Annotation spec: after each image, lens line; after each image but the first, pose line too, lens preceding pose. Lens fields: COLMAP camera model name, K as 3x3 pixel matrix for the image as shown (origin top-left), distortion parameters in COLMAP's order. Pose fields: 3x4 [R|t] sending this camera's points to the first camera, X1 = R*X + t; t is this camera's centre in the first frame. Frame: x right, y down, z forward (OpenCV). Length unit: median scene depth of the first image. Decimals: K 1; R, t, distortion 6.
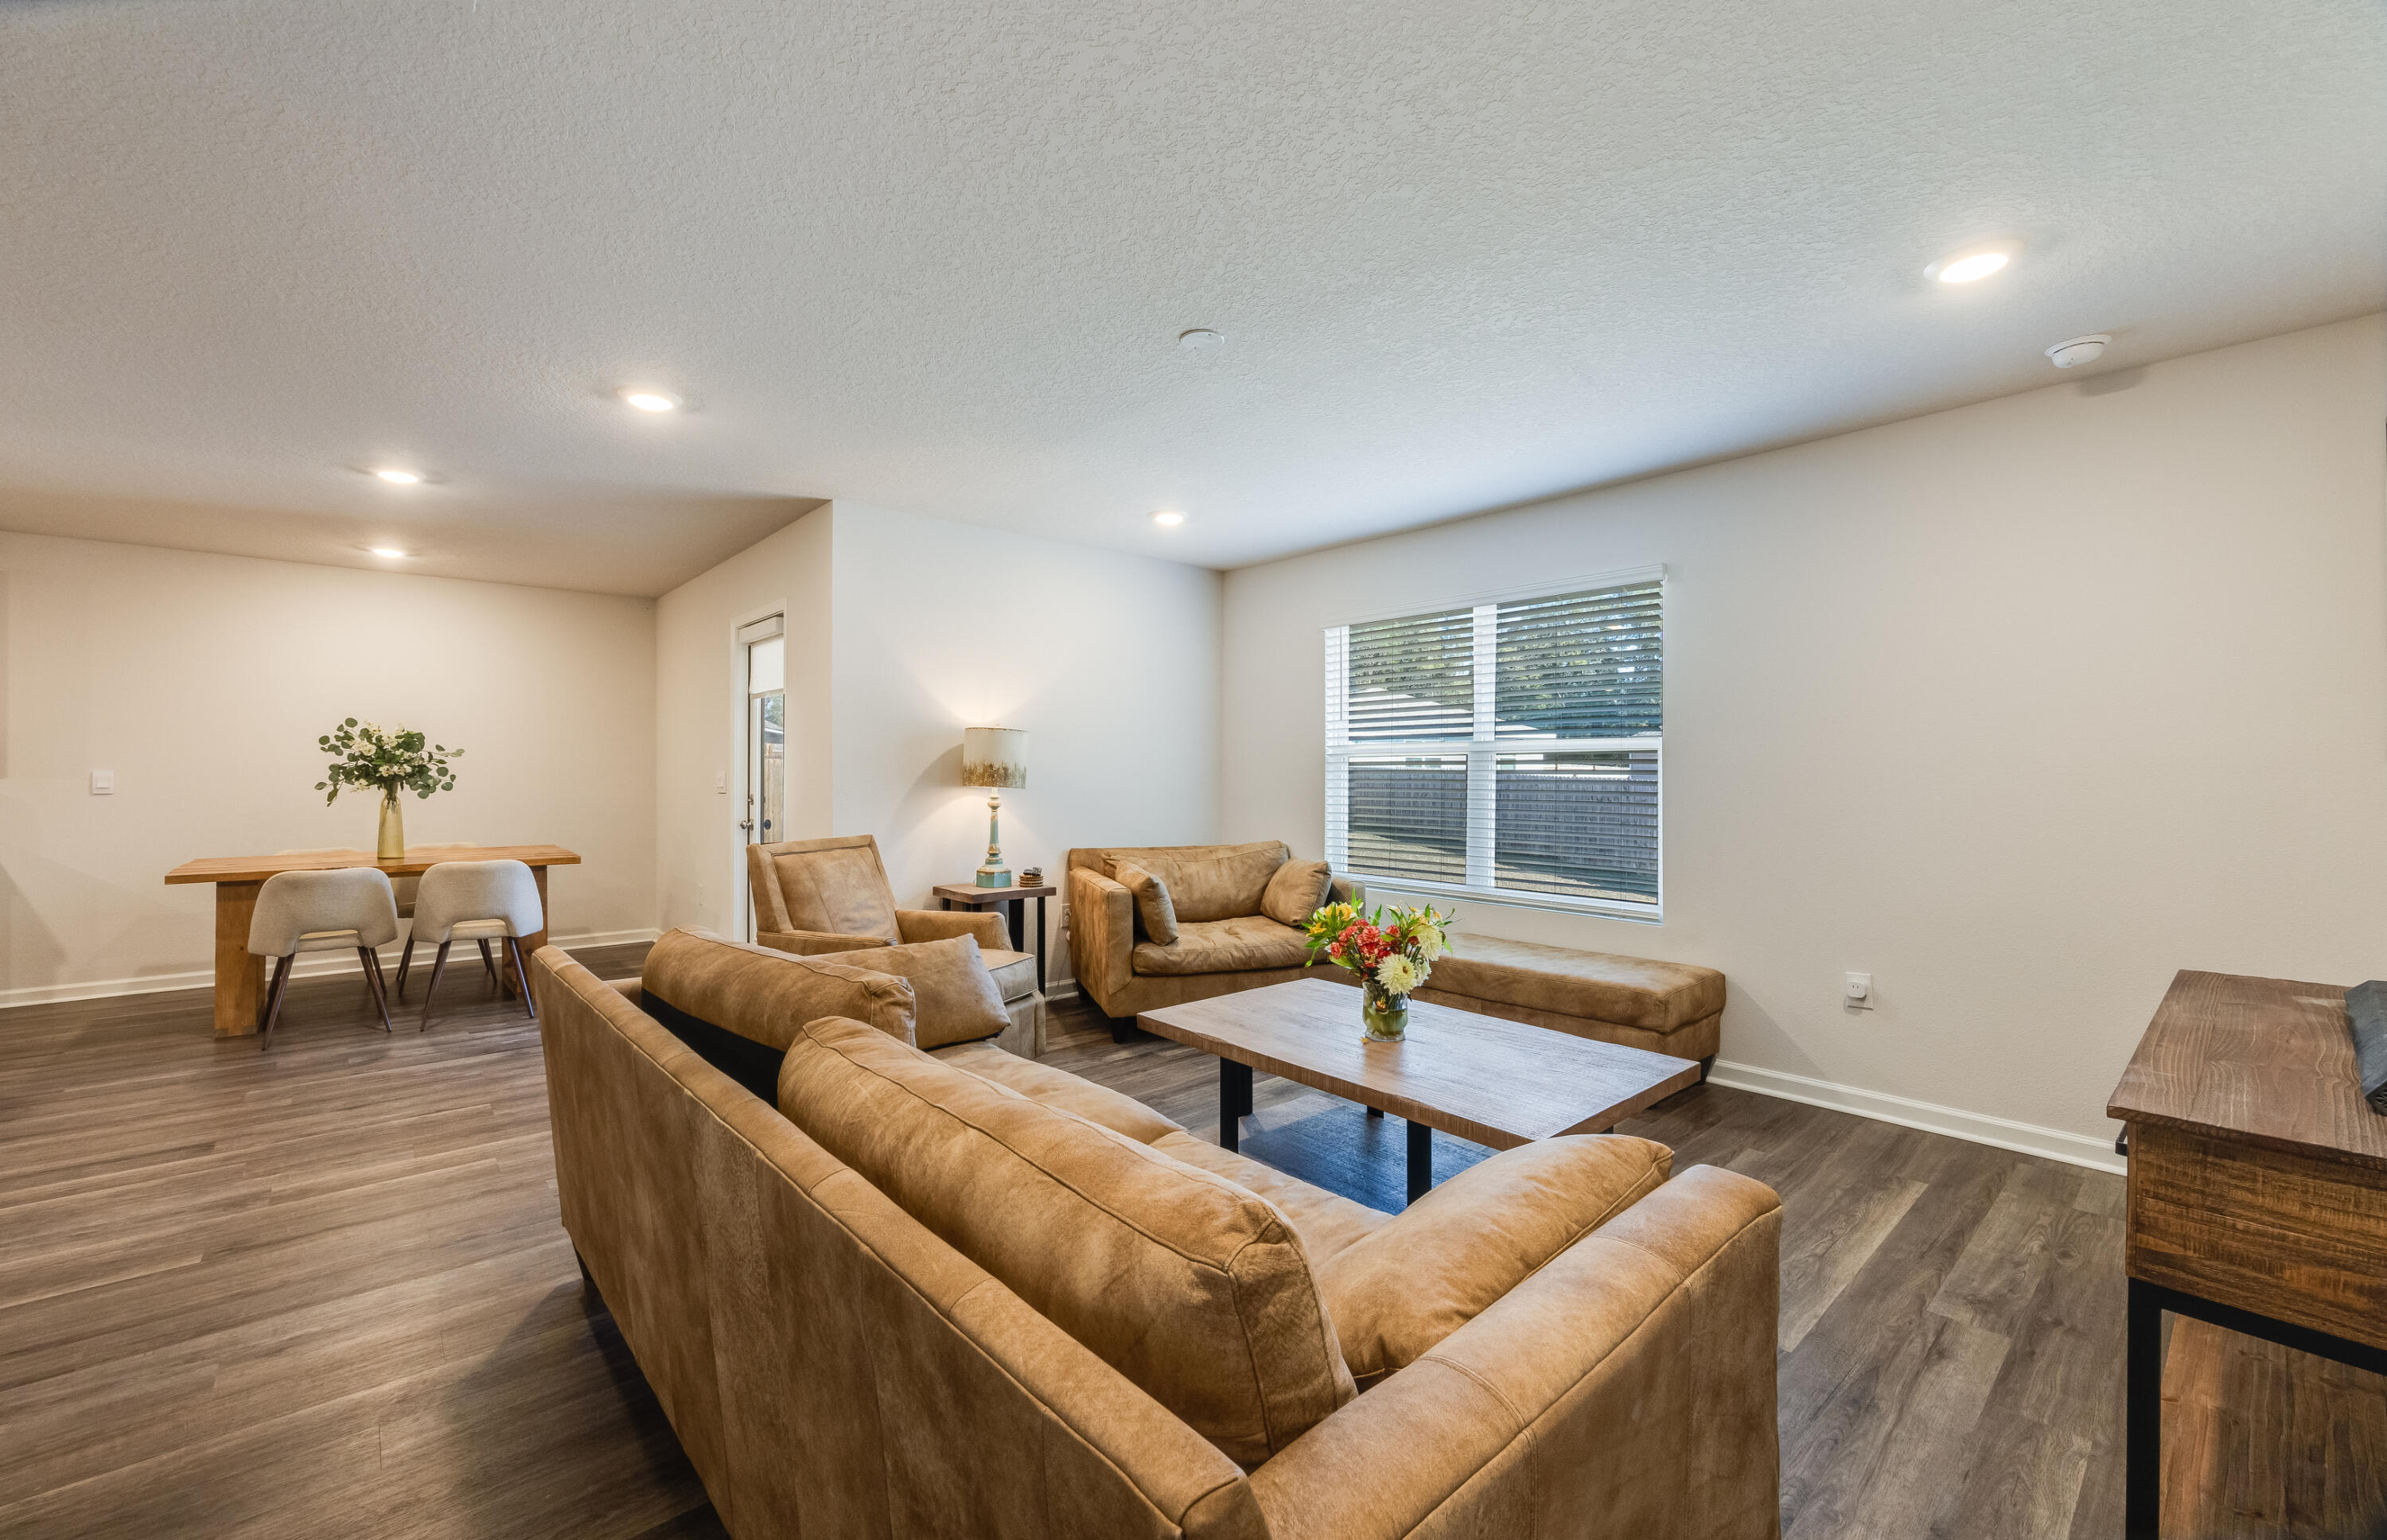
lens RADIAL K [[966.8, 0, 1161.5], [0, 966.8, 772.4], [0, 0, 1]] dist [-0.013166, 0.000681]
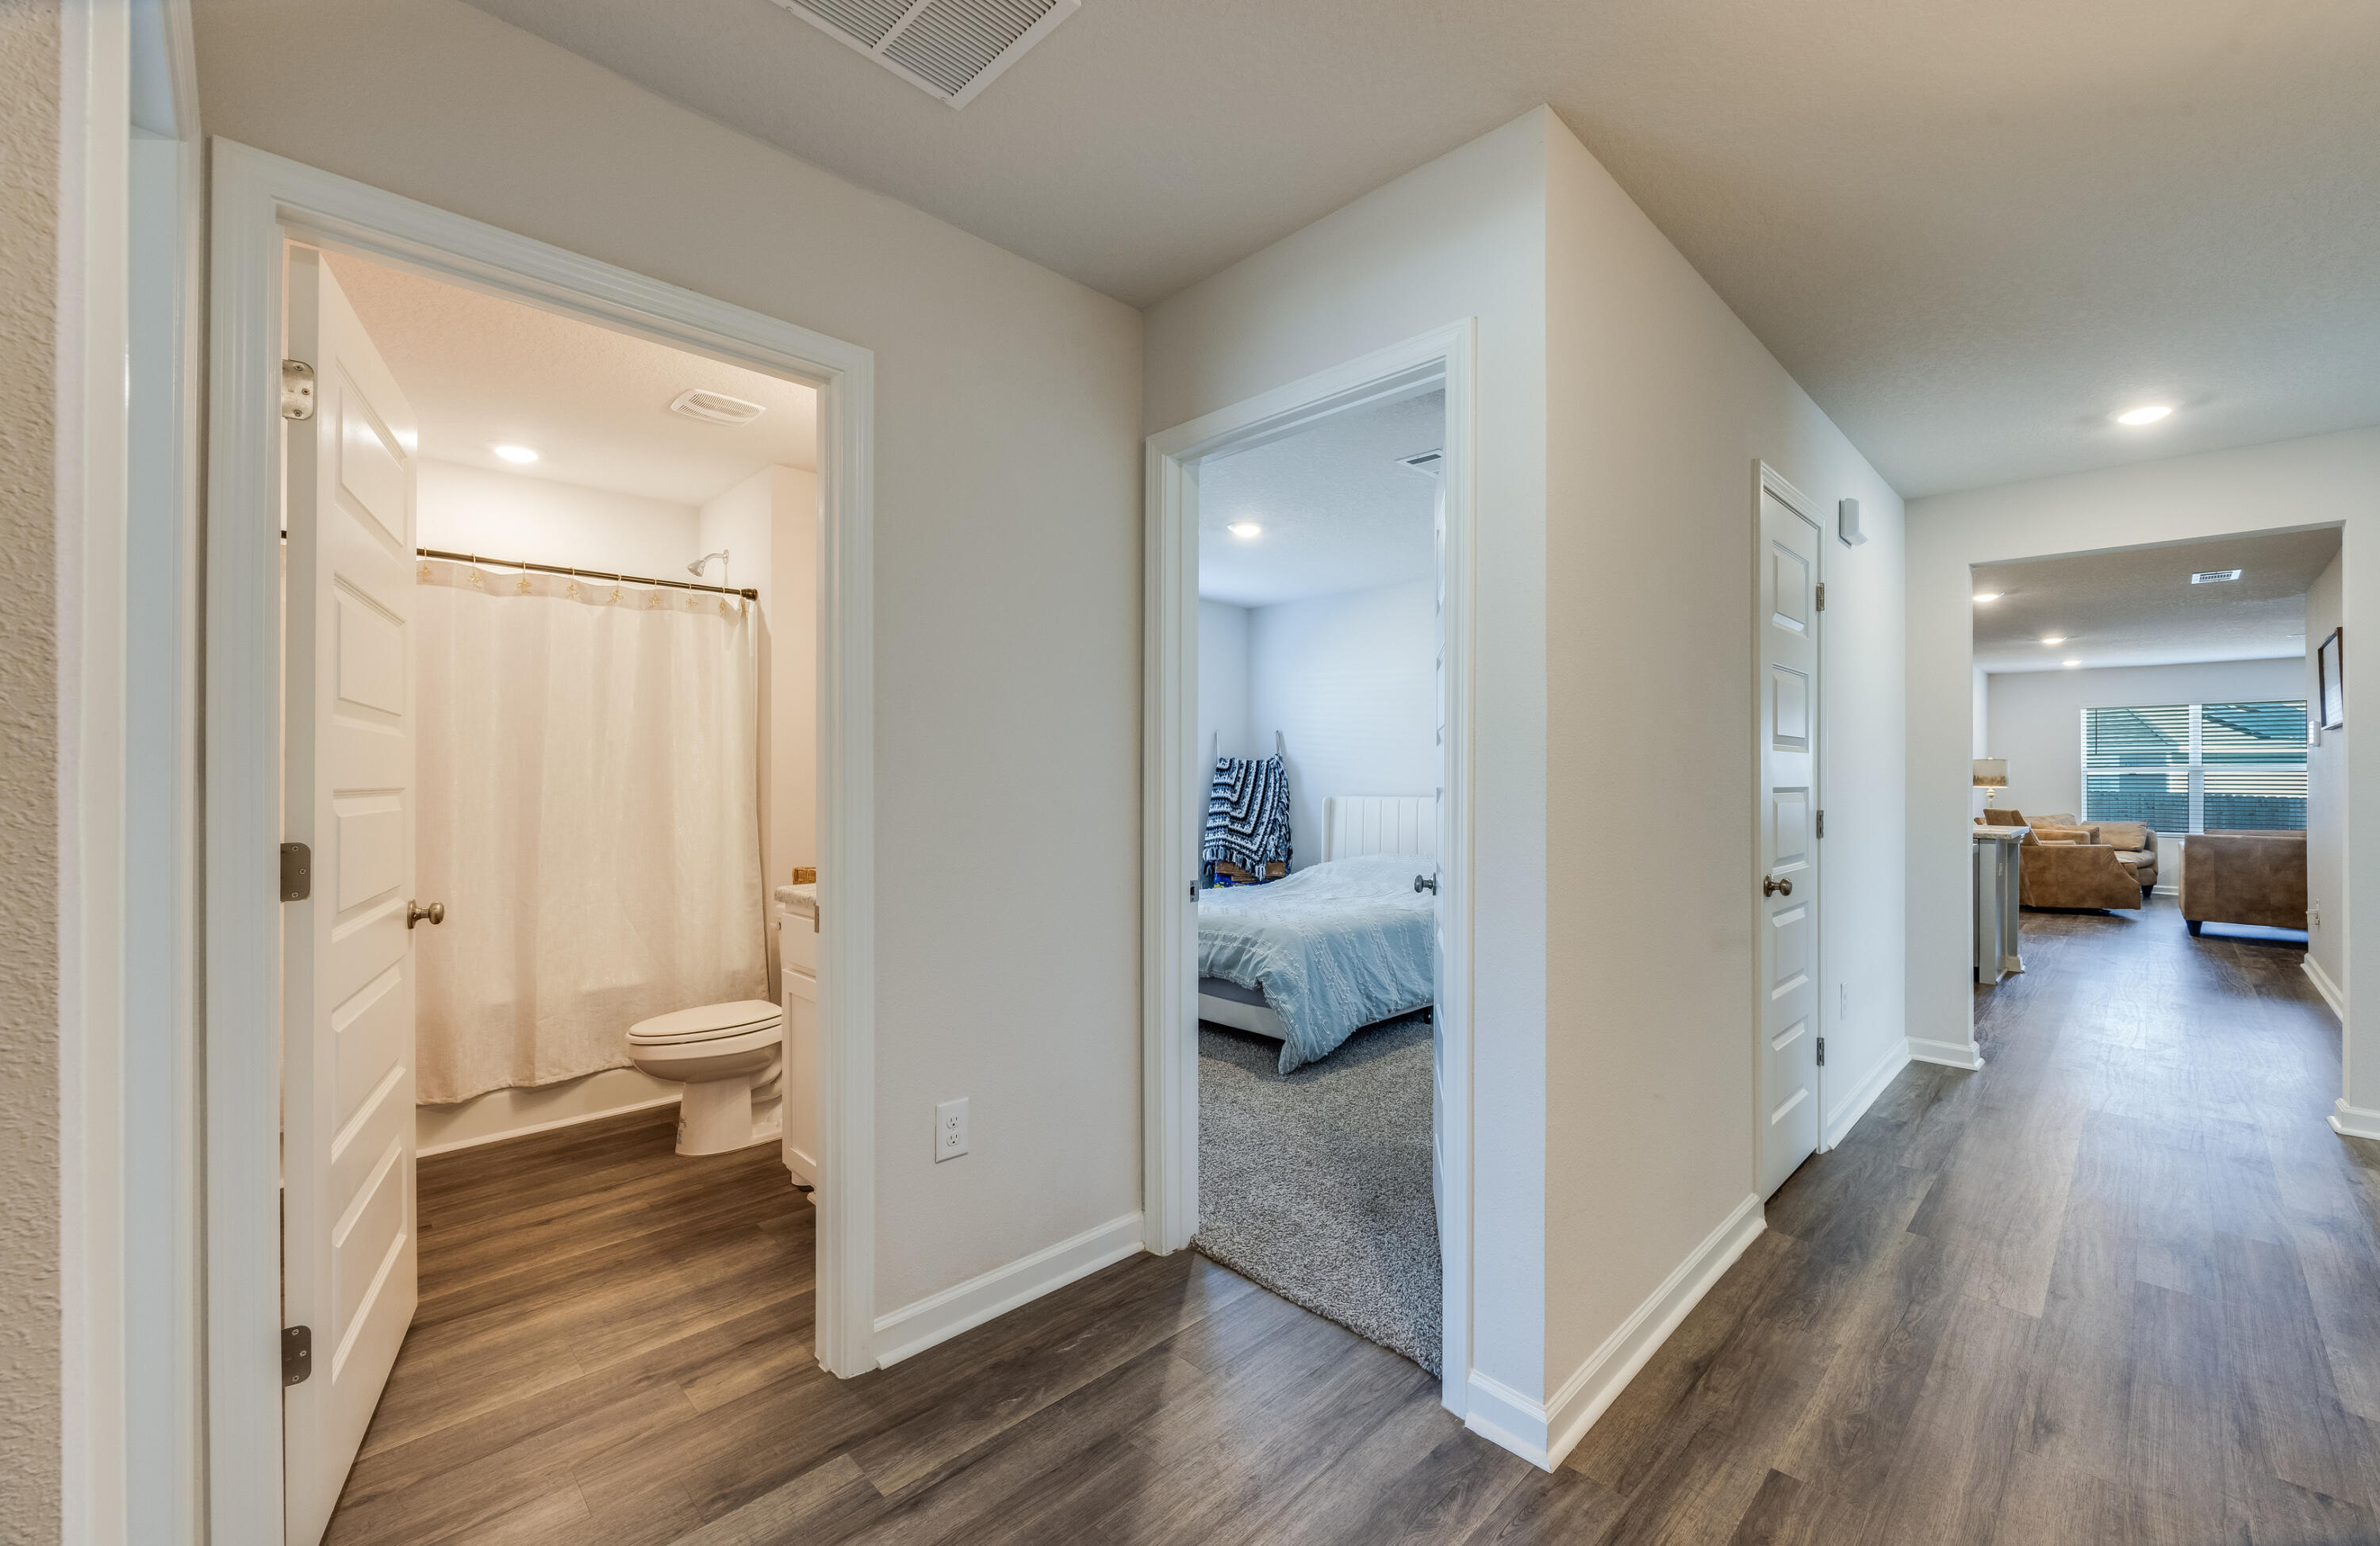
lens RADIAL K [[964.0, 0, 1167.3], [0, 964.0, 771.2], [0, 0, 1]] dist [-0.013166, 0.000681]
pose [[0.997798, 0.003664, 0.066220, -2.096373], [-0.003241, 0.999974, -0.006490, 0.000237], [-0.066242, 0.006261, 0.997784, -0.971294]]
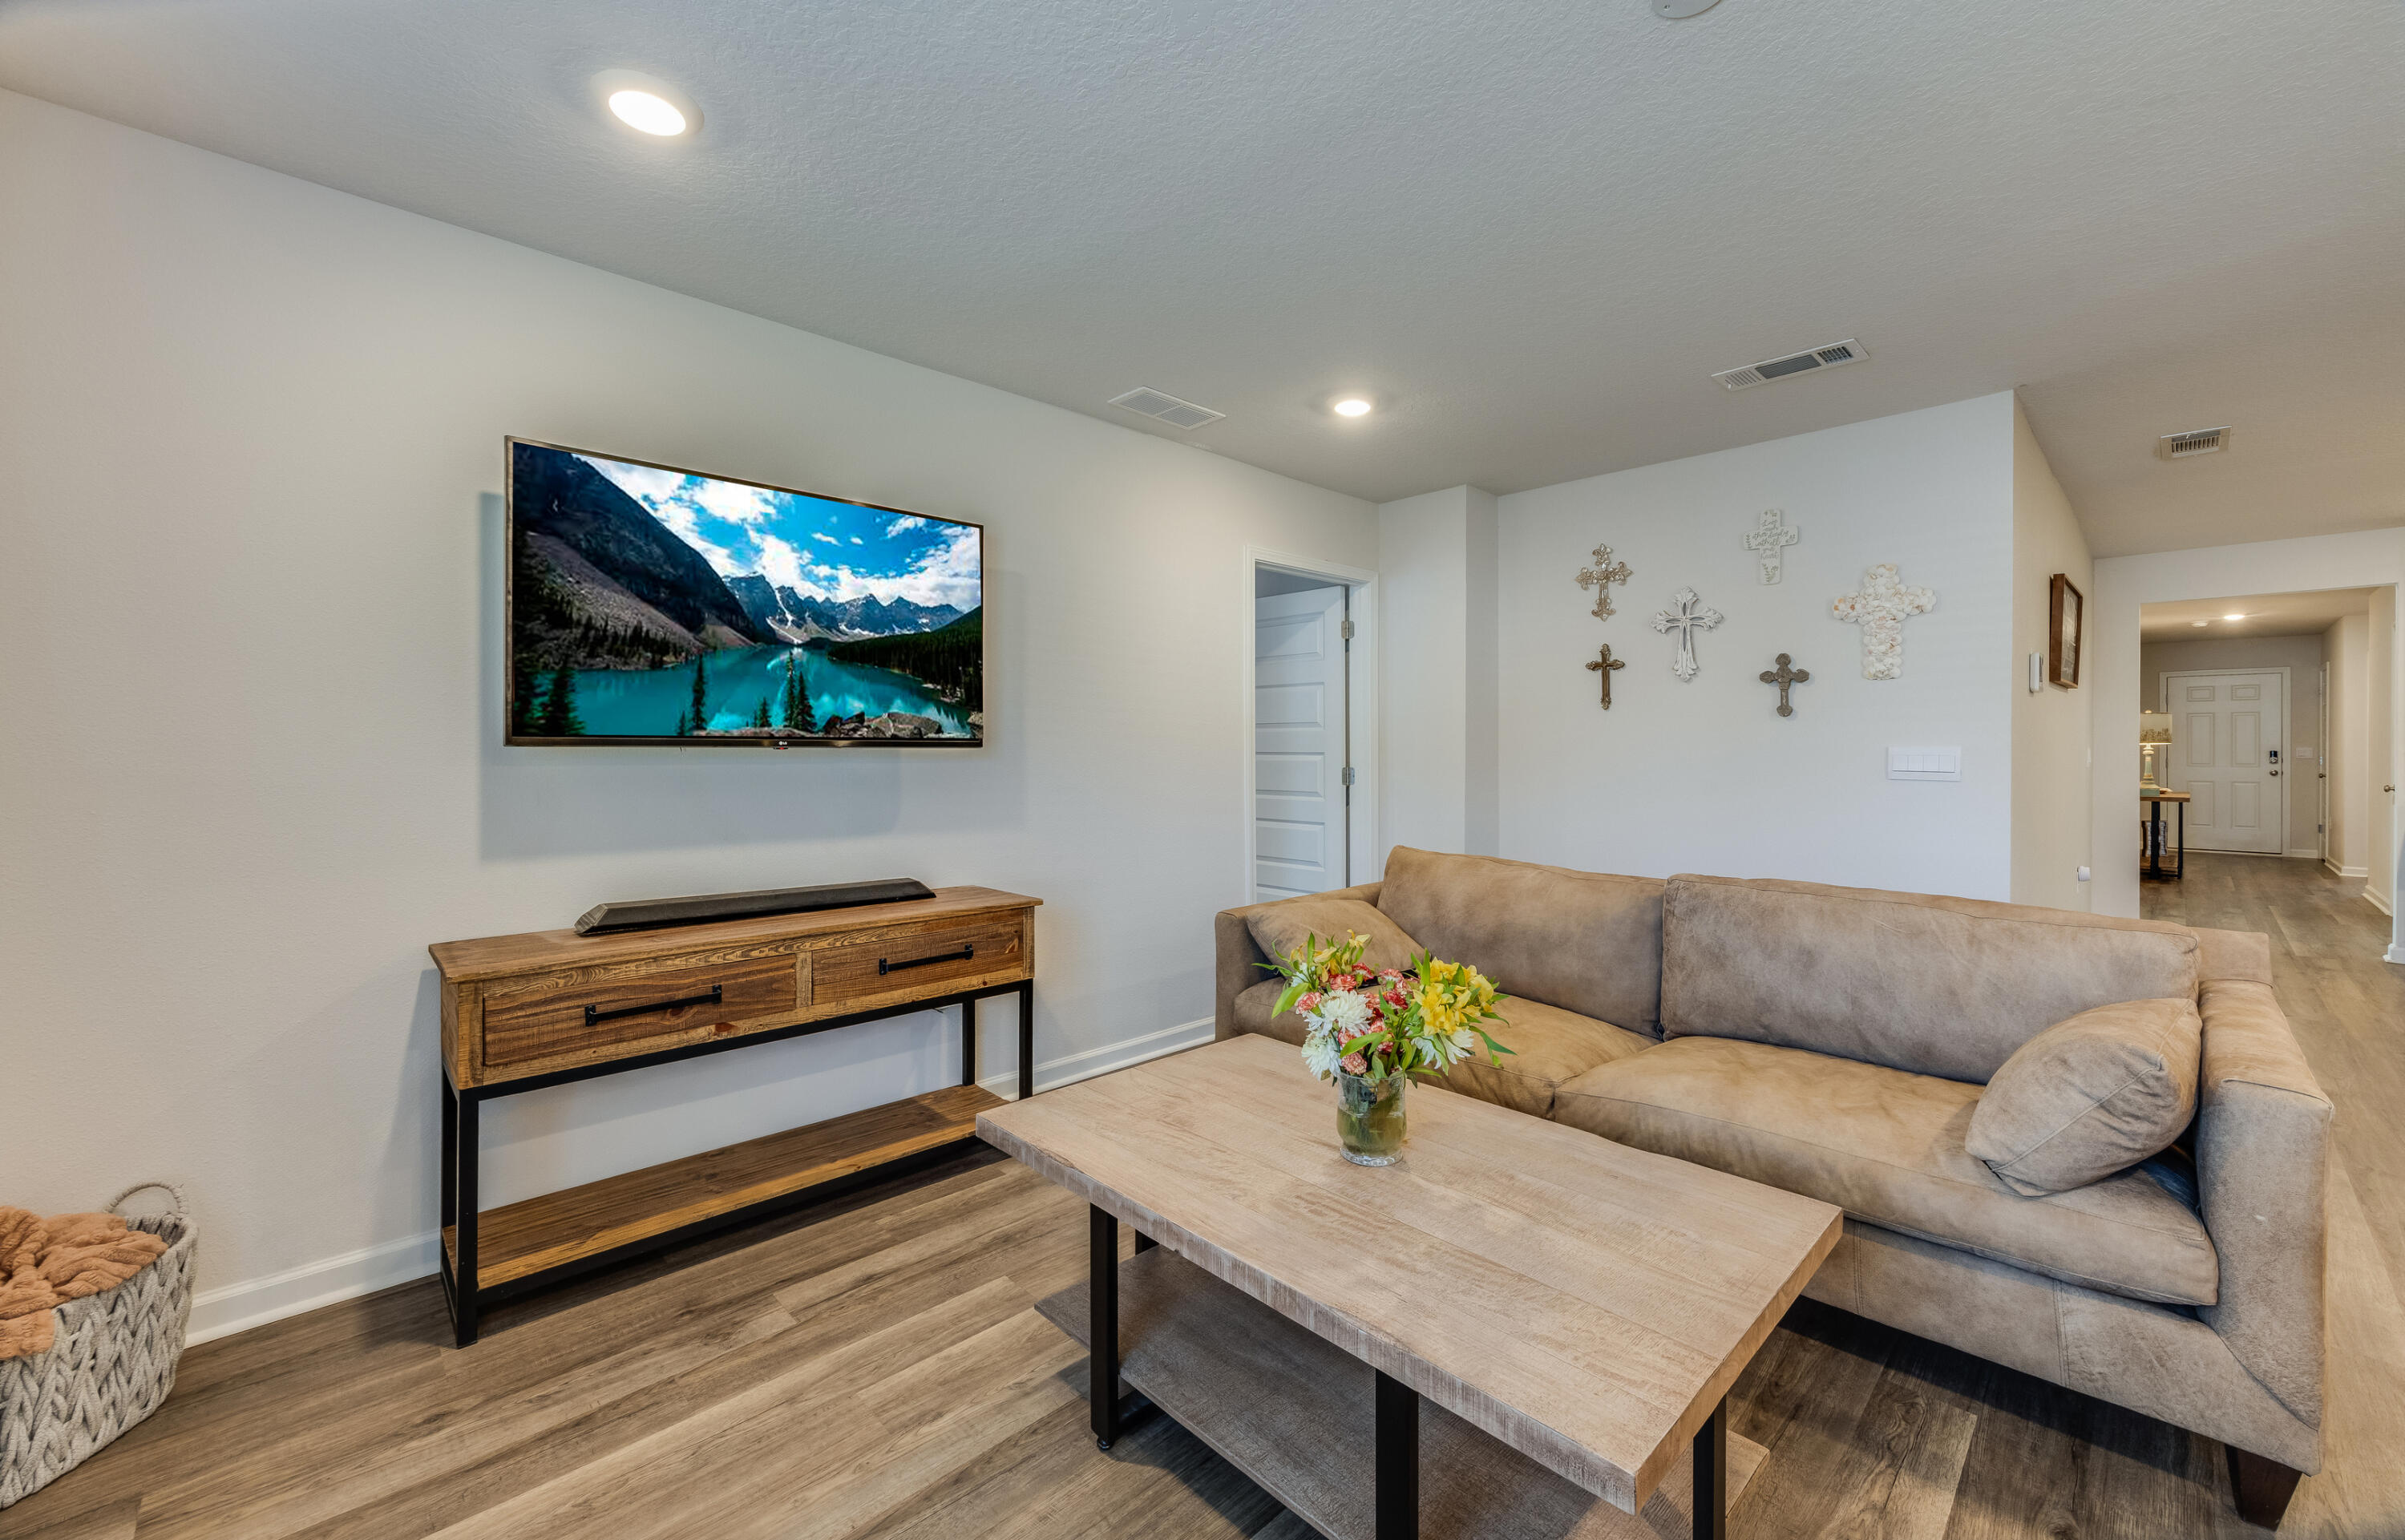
lens RADIAL K [[935.0, 0, 1238.0], [0, 935.0, 755.1], [0, 0, 1]] dist [0.003611, 0.000148]
pose [[-0.996093, -0.000398, -0.088312, 0.208213], [-0.000886, 0.999985, 0.005492, 0.001891], [0.088308, 0.005549, -0.996078, 0.891845]]
